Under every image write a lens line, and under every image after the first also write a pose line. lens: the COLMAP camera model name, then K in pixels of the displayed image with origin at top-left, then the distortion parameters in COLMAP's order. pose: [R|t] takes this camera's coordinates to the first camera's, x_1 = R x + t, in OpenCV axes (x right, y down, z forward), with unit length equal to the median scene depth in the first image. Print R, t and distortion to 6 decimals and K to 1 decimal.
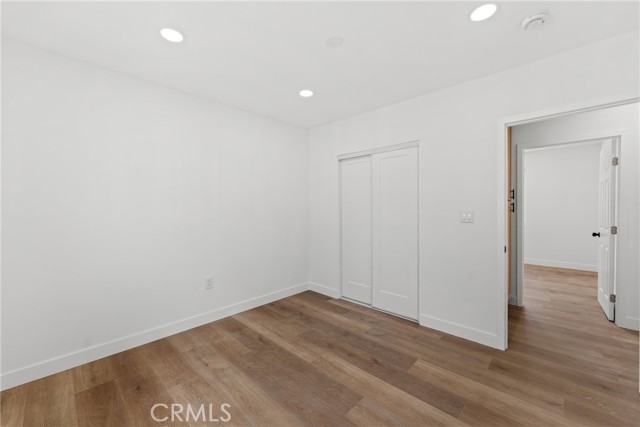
lens RADIAL K [[256.9, 0, 319.9], [0, 256.9, 205.7], [0, 0, 1]] dist [-0.001680, 0.000112]
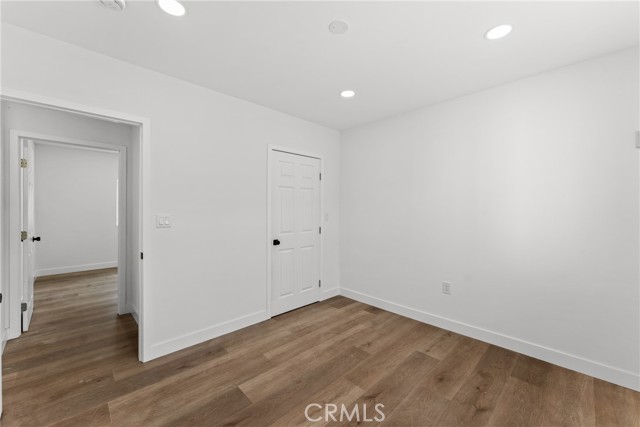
lens RADIAL K [[256.9, 0, 319.9], [0, 256.9, 205.7], [0, 0, 1]] dist [-0.001680, 0.000112]
pose [[-0.028440, -0.008677, -0.999558, 0.202932], [-0.003422, 0.999957, -0.008583, -0.001161], [0.999590, 0.003177, -0.028468, 0.207280]]
